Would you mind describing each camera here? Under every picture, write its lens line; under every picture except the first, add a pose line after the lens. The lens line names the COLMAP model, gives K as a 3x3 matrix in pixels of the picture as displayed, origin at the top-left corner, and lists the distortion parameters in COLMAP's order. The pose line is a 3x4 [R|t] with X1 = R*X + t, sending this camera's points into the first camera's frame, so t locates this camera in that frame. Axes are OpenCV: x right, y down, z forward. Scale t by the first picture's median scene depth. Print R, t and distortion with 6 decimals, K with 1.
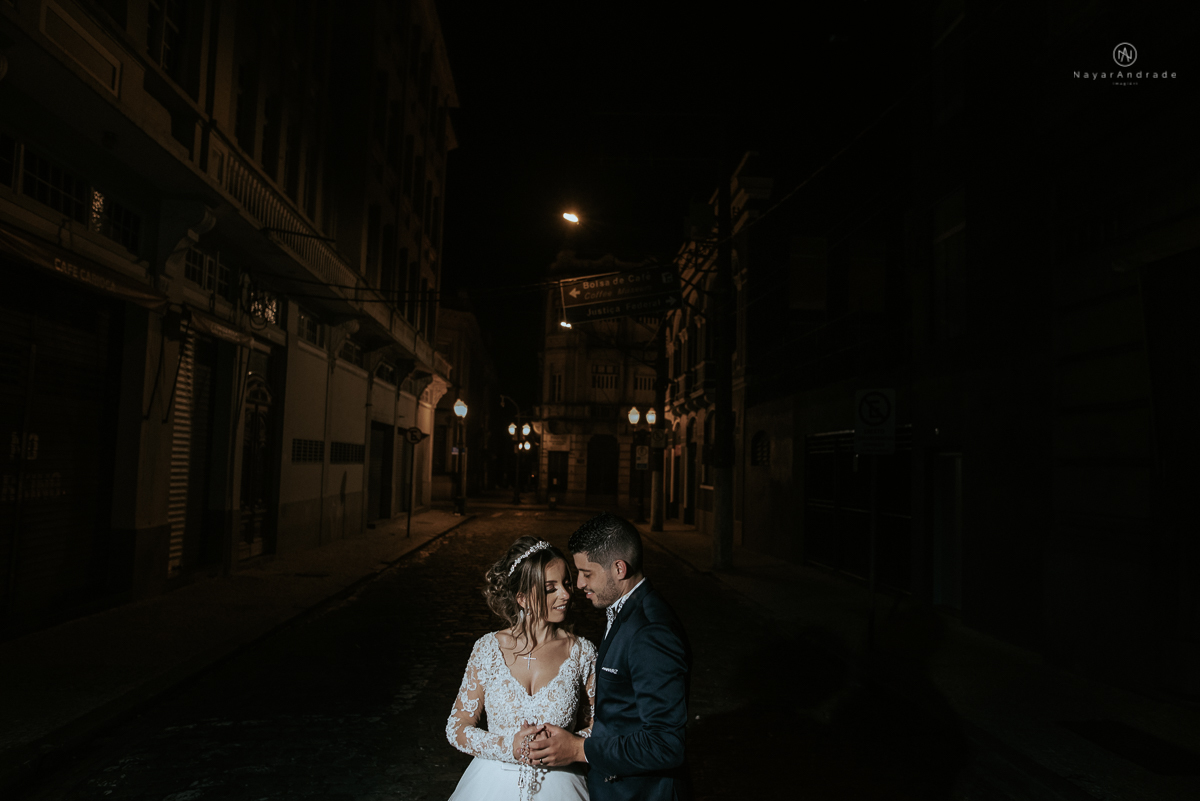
lens RADIAL K [[849.5, 0, 596.8], [0, 849.5, 404.5], [0, 0, 1]] dist [-0.036165, 0.030941]
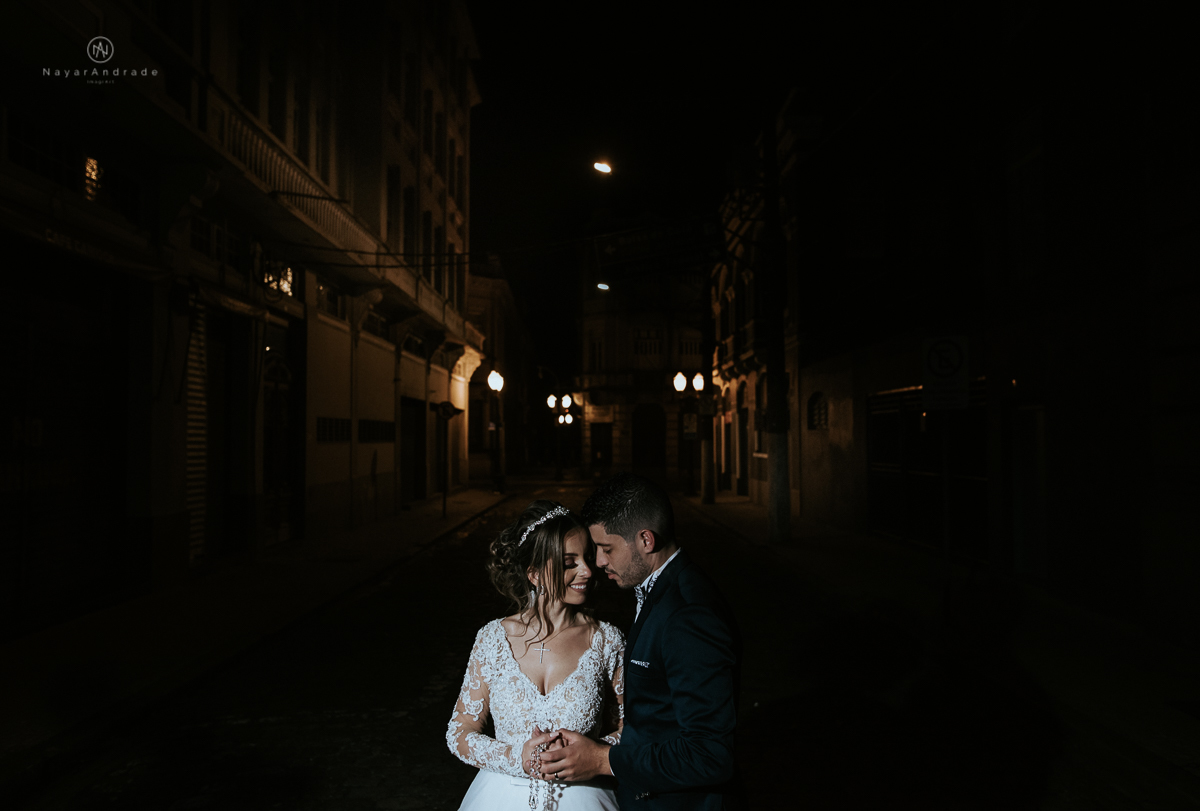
lens RADIAL K [[895.6, 0, 597.8], [0, 895.6, 403.4], [0, 0, 1]] dist [-0.034361, 0.021622]
pose [[0.998130, -0.035311, -0.049898, 0.003608], [0.036903, 0.998827, 0.031351, 0.004866], [0.048732, -0.033134, 0.998262, 0.019749]]
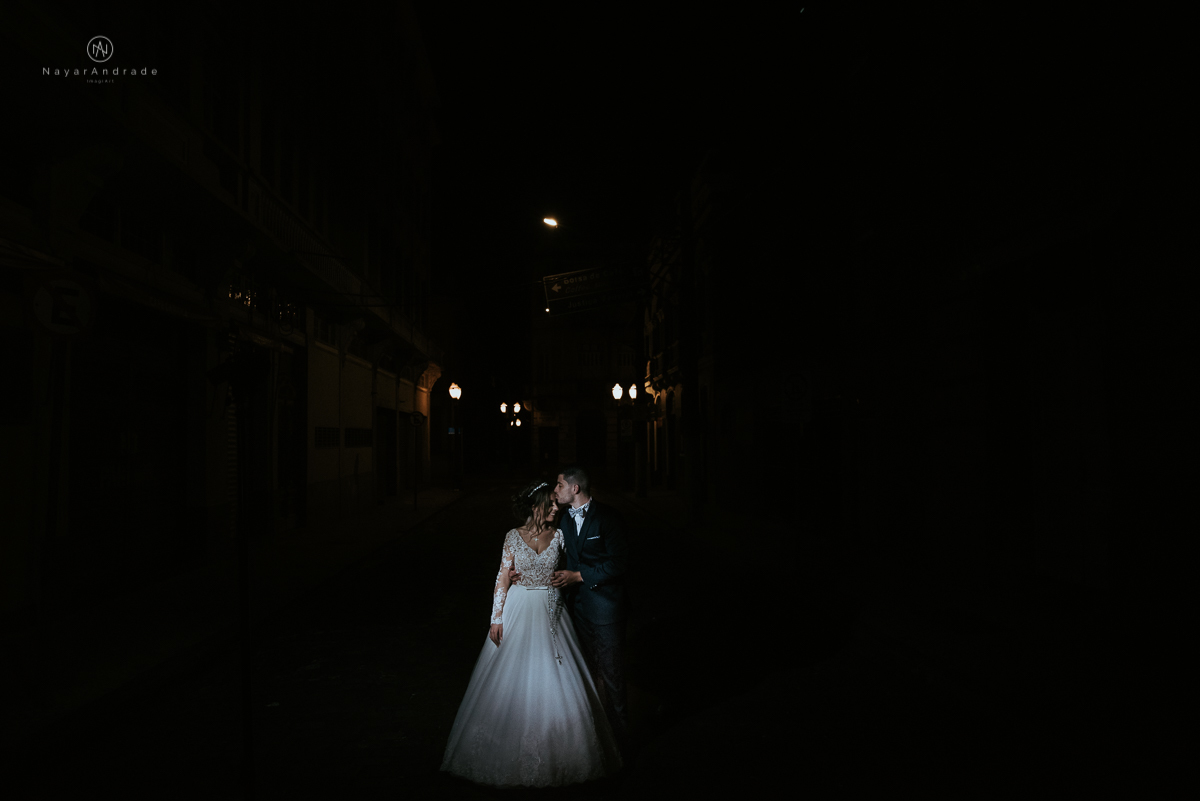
lens RADIAL K [[849.5, 0, 599.0], [0, 849.5, 424.8], [0, 0, 1]] dist [-0.036165, 0.030941]
pose [[0.999101, -0.039913, 0.014293, 0.006984], [0.039060, 0.997686, 0.055645, -0.010520], [-0.016481, -0.055037, 0.998348, -0.137530]]
